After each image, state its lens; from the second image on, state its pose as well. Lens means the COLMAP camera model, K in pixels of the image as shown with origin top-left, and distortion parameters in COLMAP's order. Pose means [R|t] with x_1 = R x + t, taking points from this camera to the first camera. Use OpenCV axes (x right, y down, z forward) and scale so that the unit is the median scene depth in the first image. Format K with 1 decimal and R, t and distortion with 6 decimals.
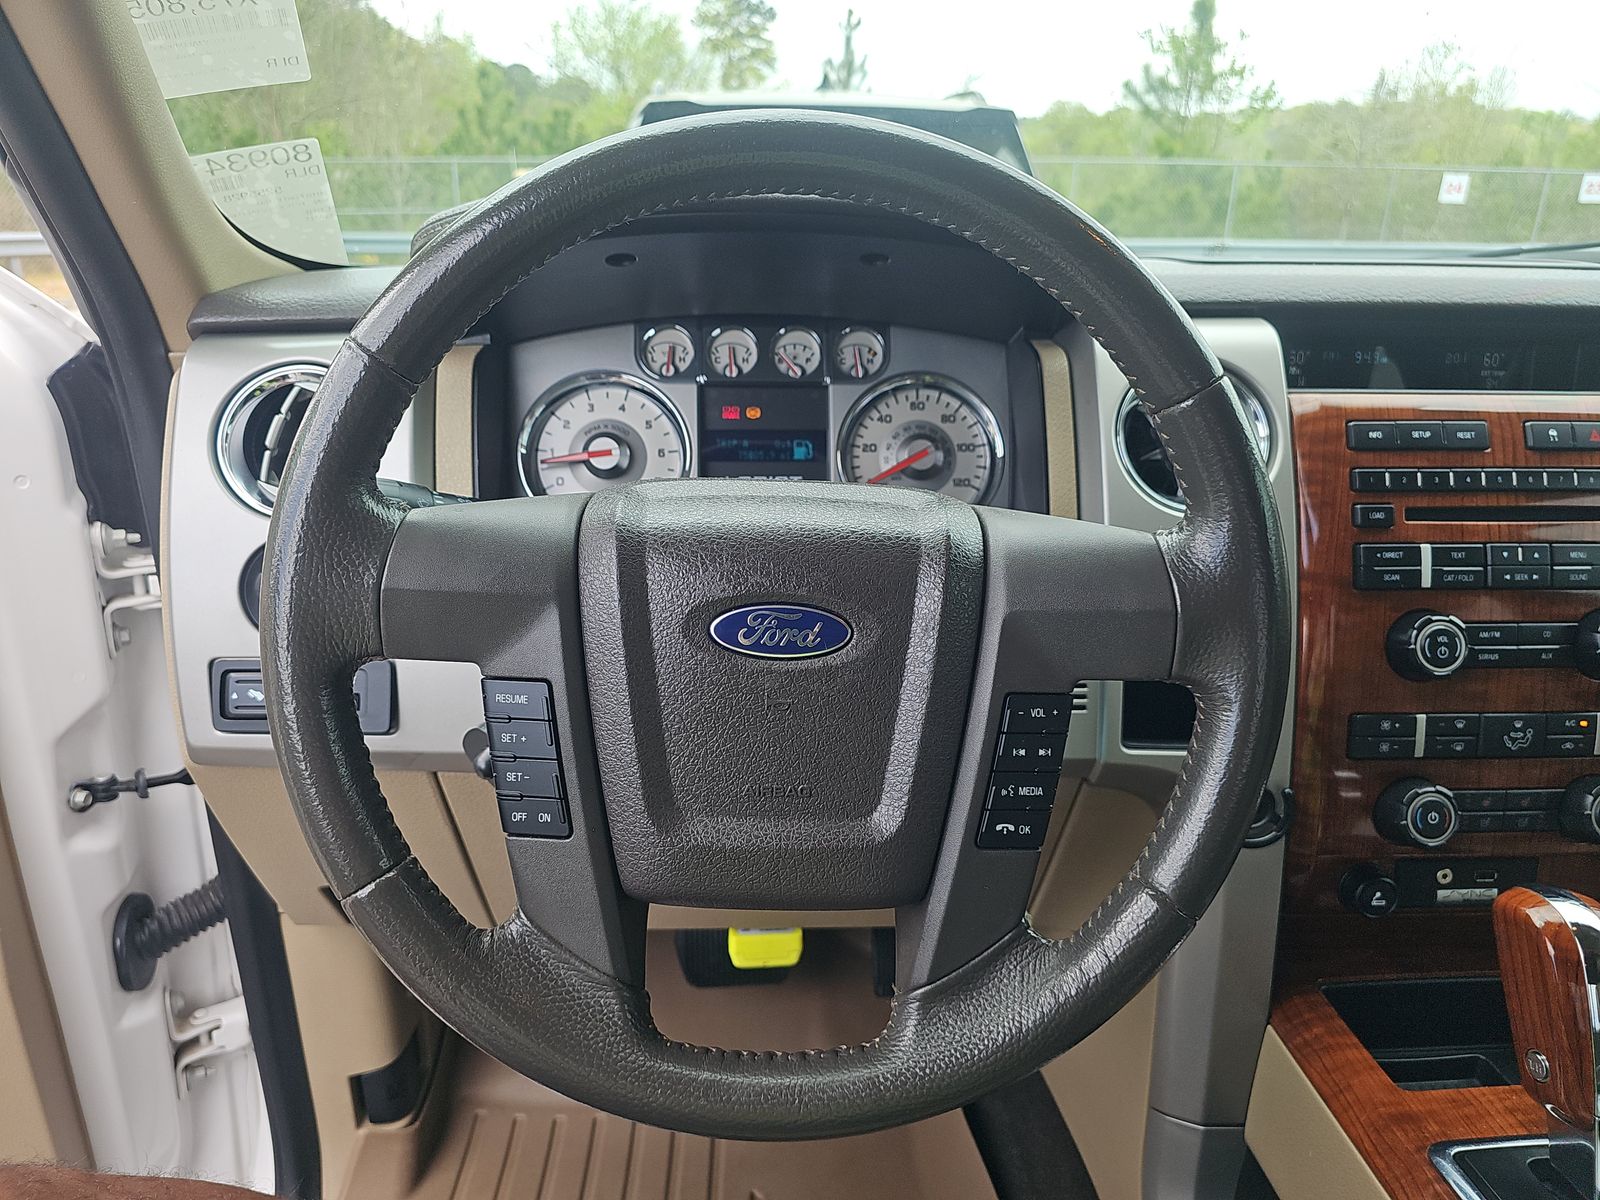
lens RADIAL K [[1062.7, 0, 797.0], [0, 1062.7, 598.6], [0, 0, 1]] dist [0.069046, -0.086691]
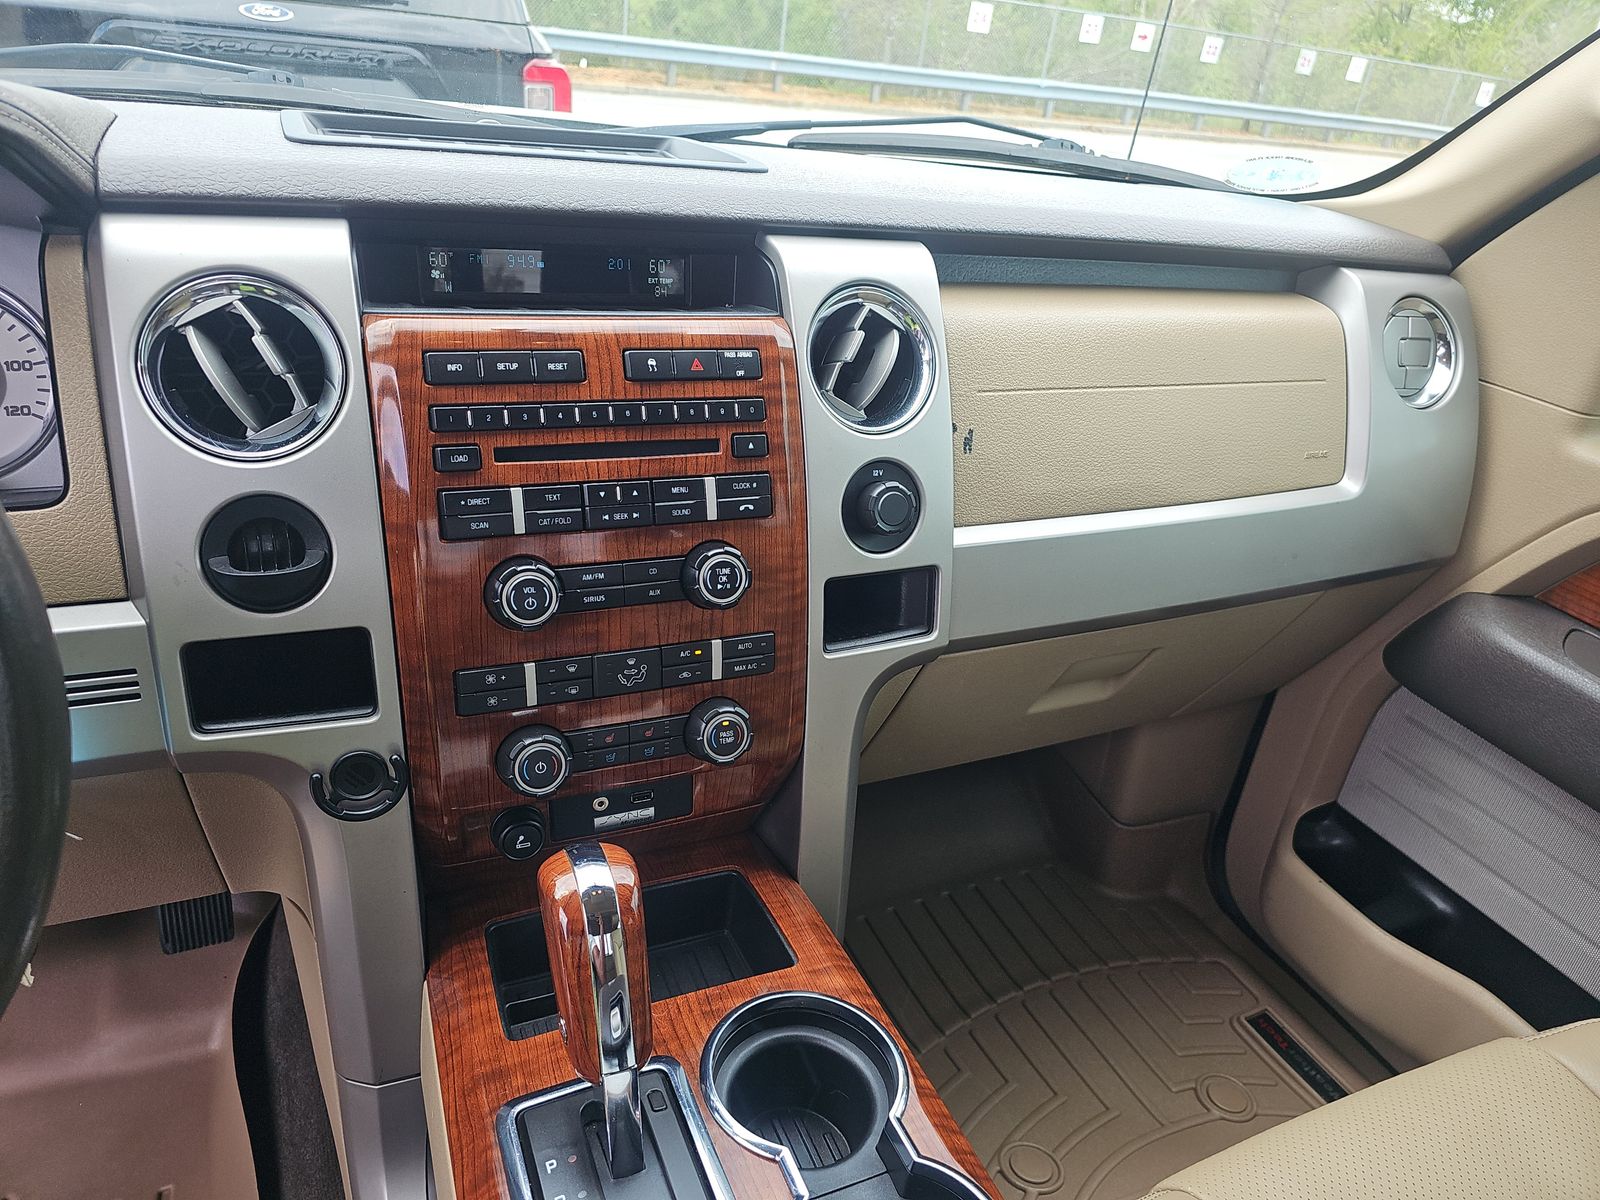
lens RADIAL K [[1062.7, 0, 797.0], [0, 1062.7, 598.6], [0, 0, 1]] dist [0.069046, -0.086691]
pose [[0.934266, -0.088868, 0.345325, 0.412672], [0.030529, 0.984825, 0.170846, -0.091277], [-0.355267, -0.149073, 0.922801, 0.034577]]
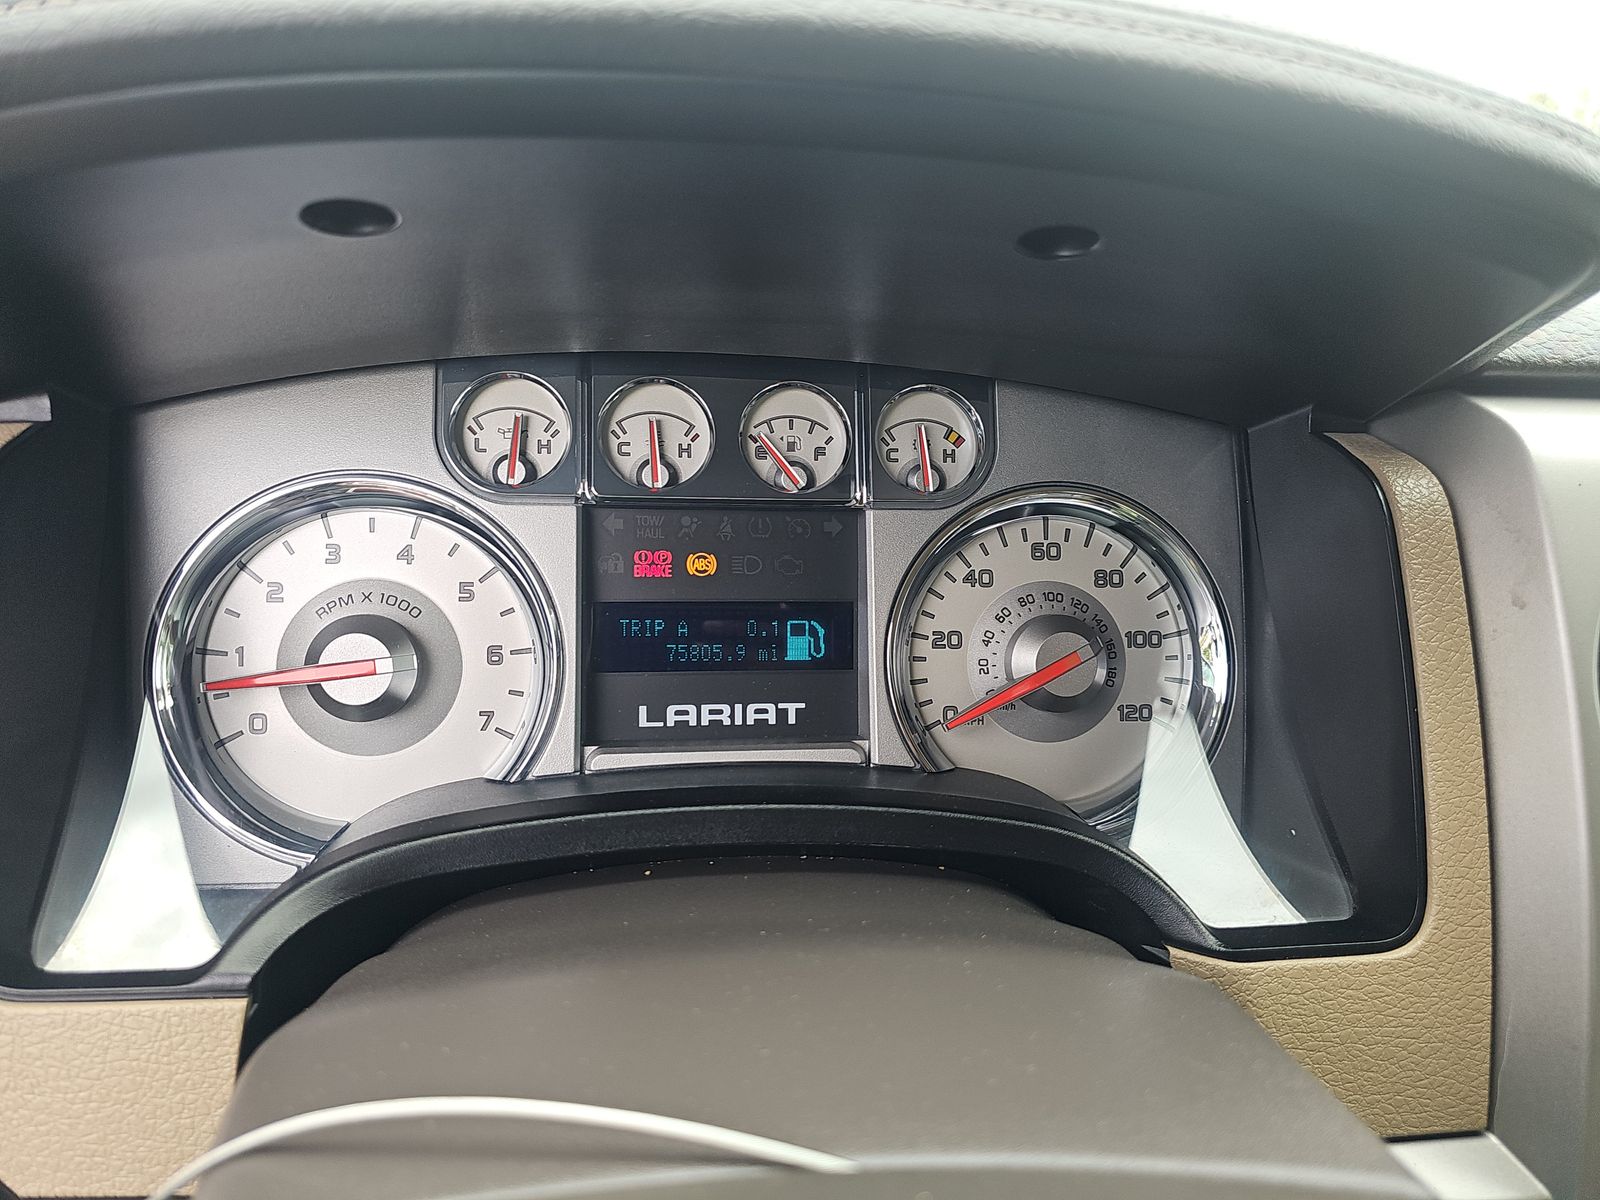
lens RADIAL K [[1067.9, 0, 799.7], [0, 1067.9, 581.1], [0, 0, 1]] dist [0.004947, -0.000318]
pose [[0.995866, 0.007481, 0.090521, -0.040423], [-0.007781, 0.999965, 0.002959, -0.170402], [-0.090495, -0.003651, 0.995890, 0.541217]]
